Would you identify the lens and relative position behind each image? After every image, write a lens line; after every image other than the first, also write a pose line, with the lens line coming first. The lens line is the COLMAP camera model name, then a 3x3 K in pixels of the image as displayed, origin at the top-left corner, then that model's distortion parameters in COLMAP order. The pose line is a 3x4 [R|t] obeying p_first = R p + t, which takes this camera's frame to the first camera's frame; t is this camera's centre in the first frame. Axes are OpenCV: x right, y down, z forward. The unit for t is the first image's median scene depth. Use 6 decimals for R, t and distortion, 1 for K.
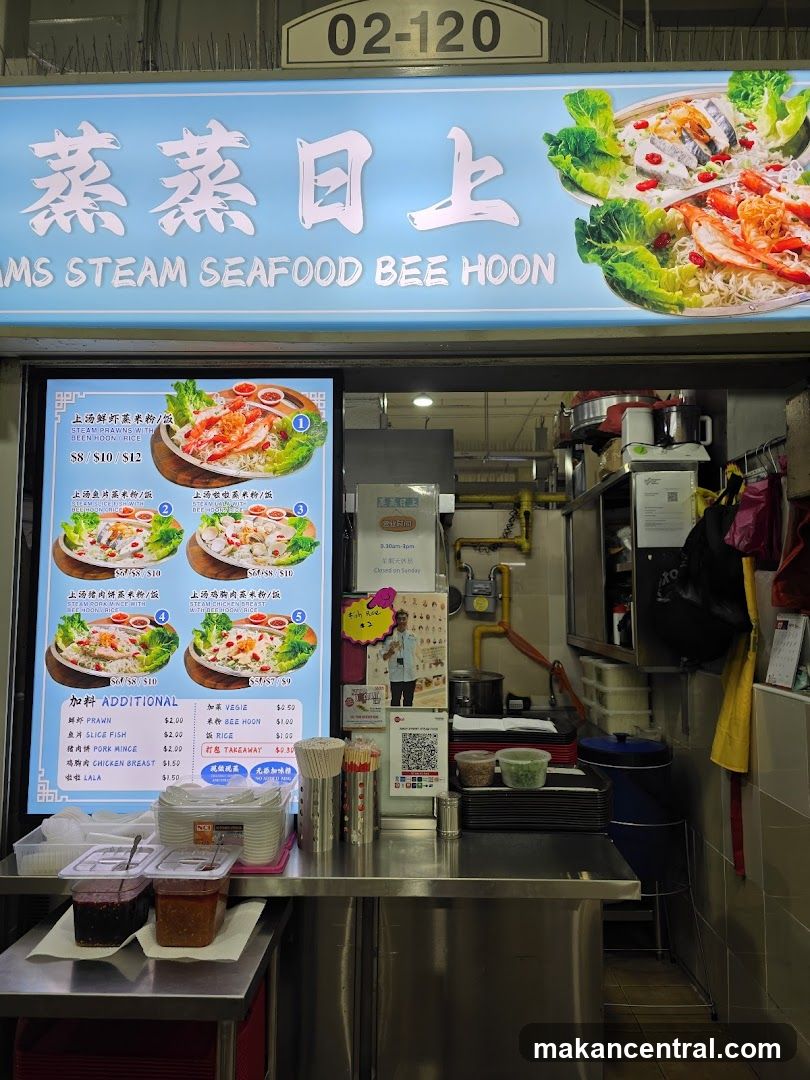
lens RADIAL K [[734.3, 0, 409.8], [0, 734.3, 545.9], [0, 0, 1]] dist [0.047514, -0.039393]
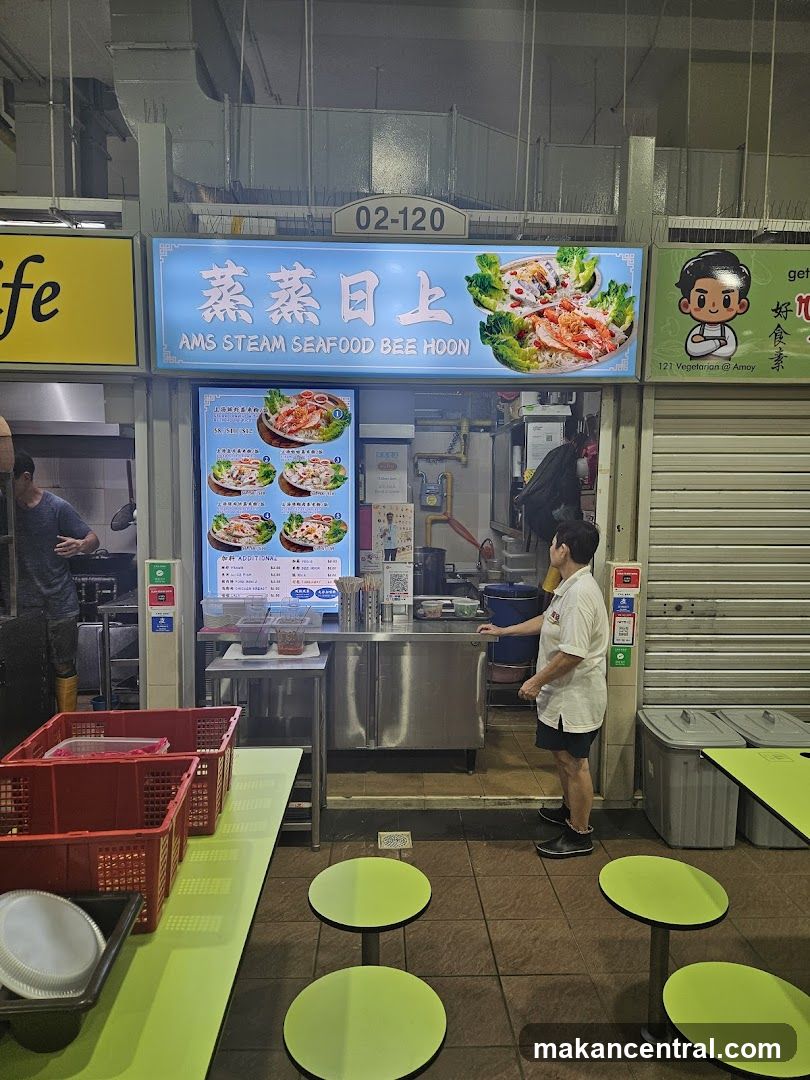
lens RADIAL K [[734.3, 0, 413.2], [0, 734.3, 558.5], [0, 0, 1]] dist [0.047514, -0.039393]
pose [[0.997560, -0.002079, 0.069784, -0.088808], [-0.010391, 0.984000, 0.177864, -0.143883], [-0.069037, -0.178155, 0.981578, -0.960812]]
